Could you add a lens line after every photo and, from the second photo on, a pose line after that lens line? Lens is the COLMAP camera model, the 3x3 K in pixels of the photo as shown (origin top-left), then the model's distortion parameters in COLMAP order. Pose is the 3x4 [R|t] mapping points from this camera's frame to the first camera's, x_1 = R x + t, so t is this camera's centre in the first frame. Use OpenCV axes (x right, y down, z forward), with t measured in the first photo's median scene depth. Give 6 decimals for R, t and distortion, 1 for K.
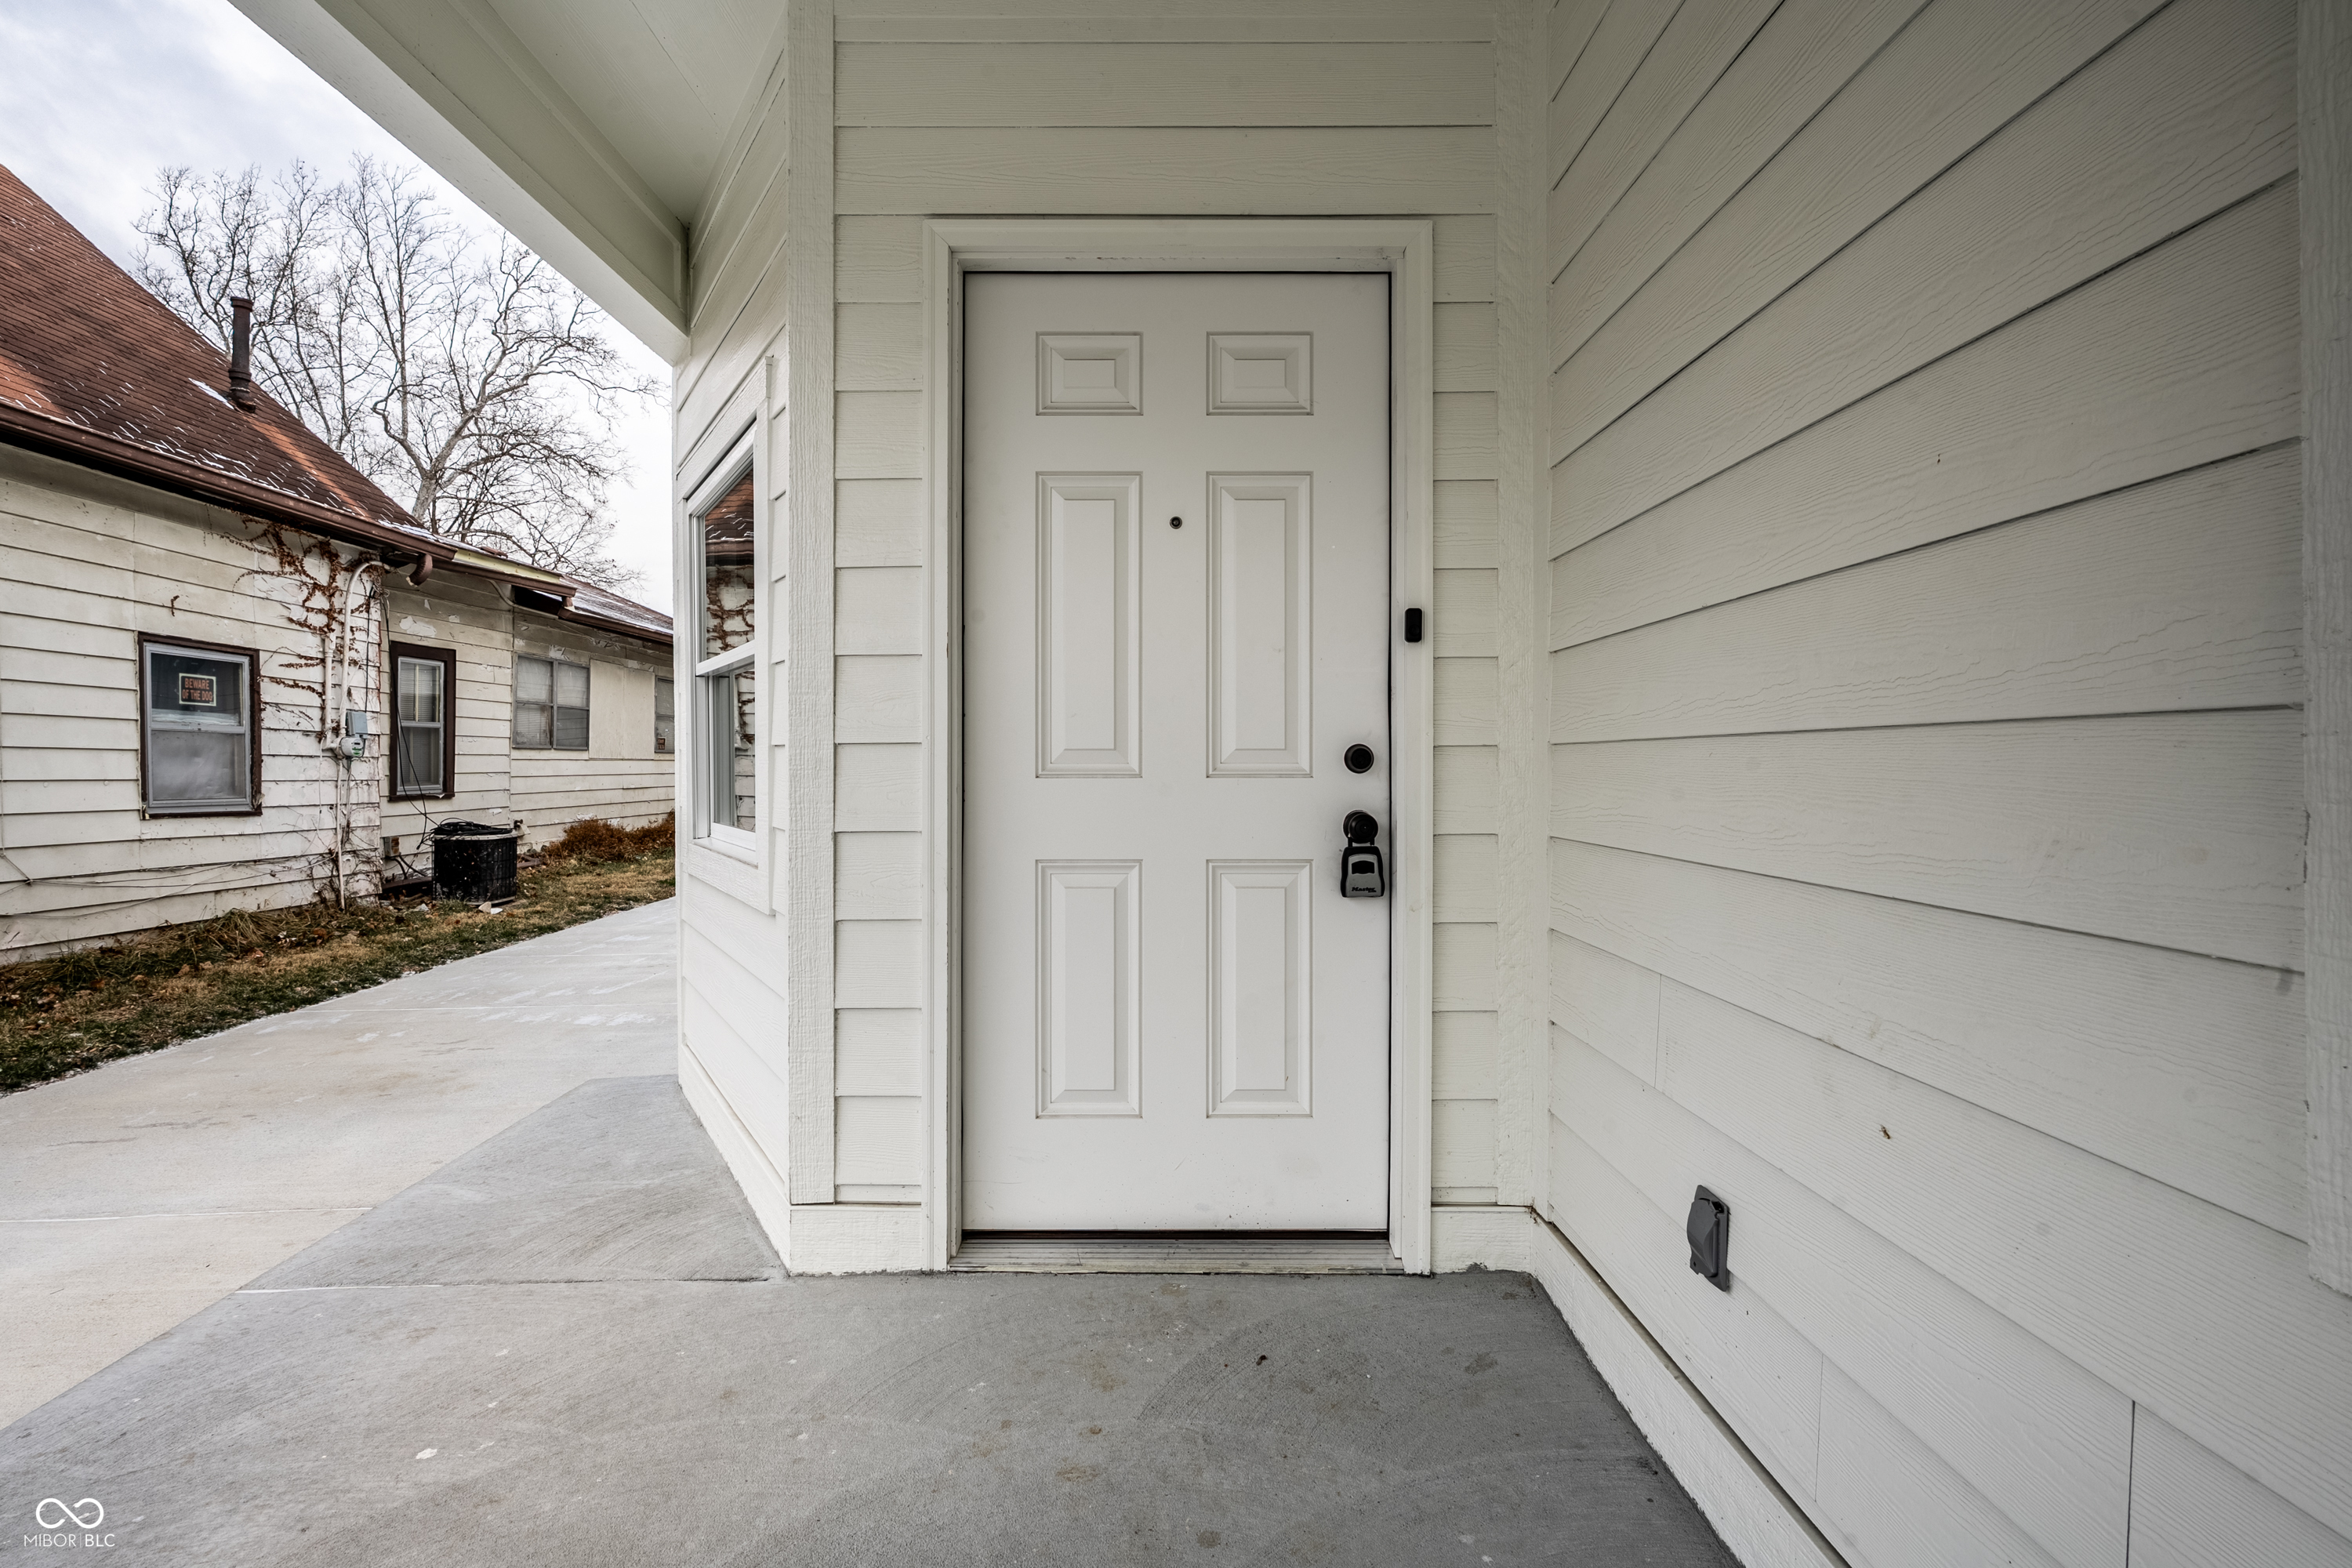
lens RADIAL K [[1109.4, 0, 1168.7], [0, 1109.4, 781.6], [0, 0, 1]] dist [-0.001001, 0.000462]
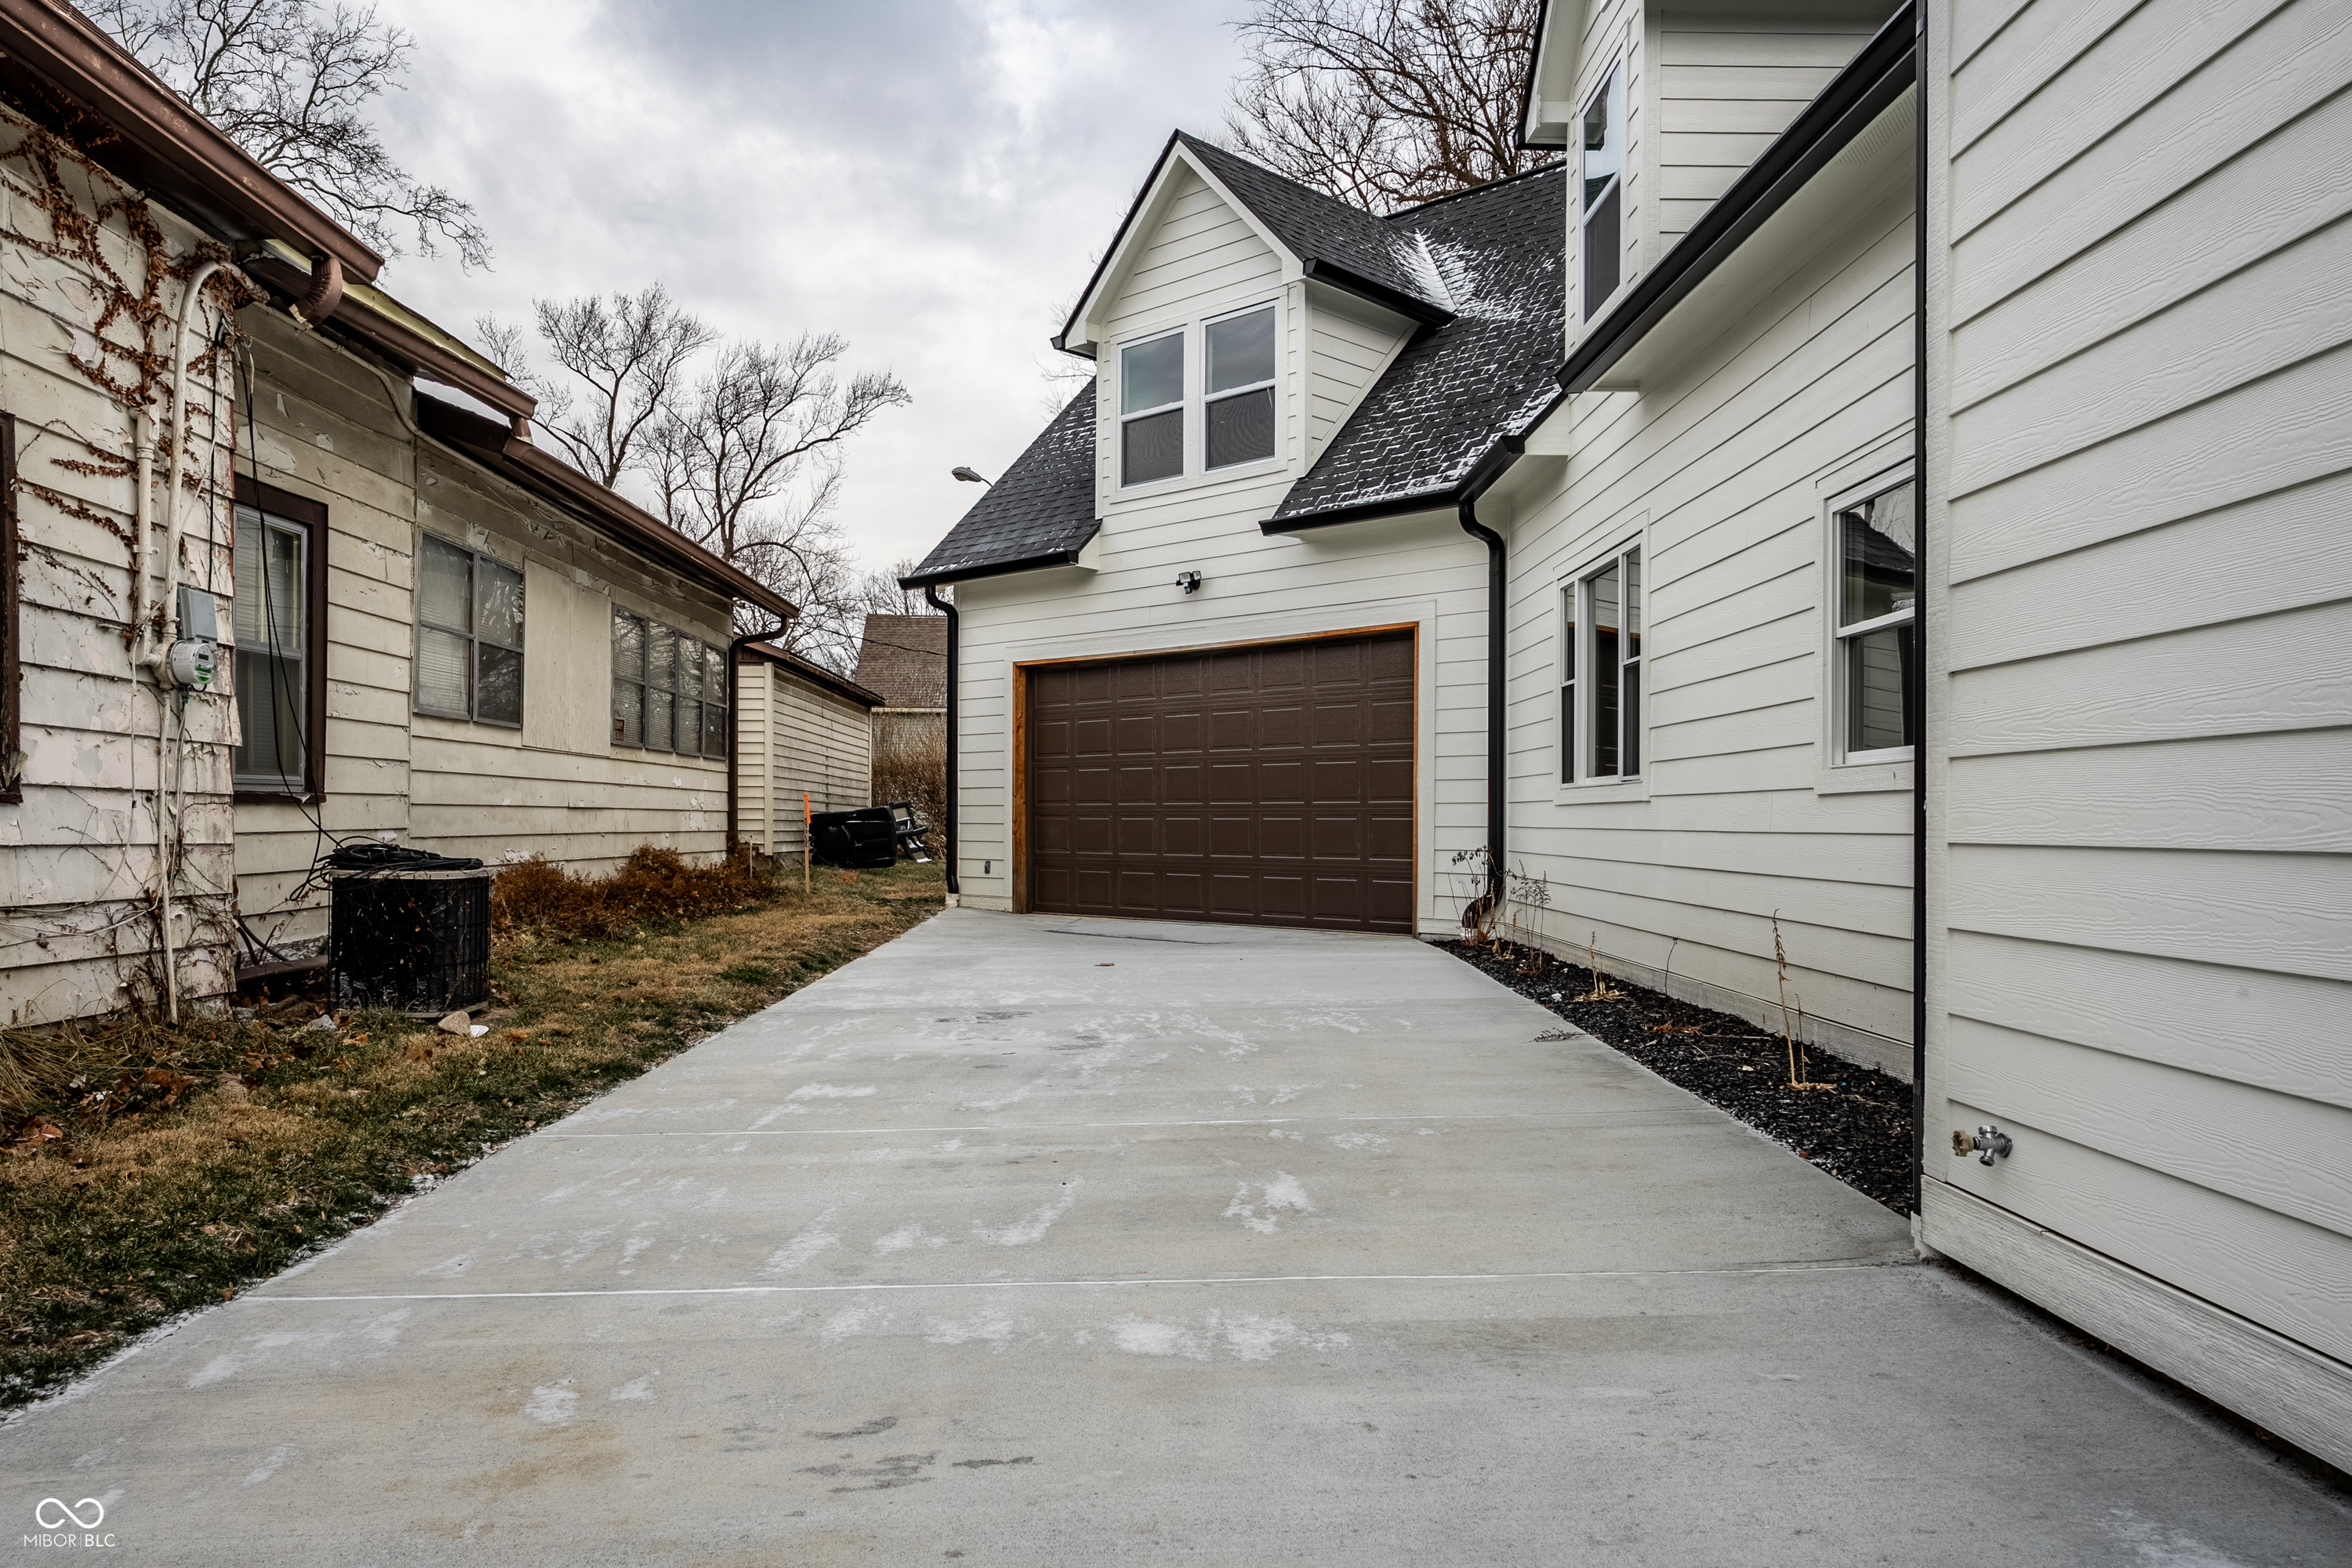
lens RADIAL K [[1667.5, 0, 1175.0], [0, 1667.5, 854.5], [0, 0, 1]] dist [-0.001923, 0.004196]
pose [[0.999969, 0.002885, 0.007308, -0.341578], [-0.002916, 0.999987, 0.004183, 0.041659], [-0.007295, -0.004204, 0.999965, 0.320085]]
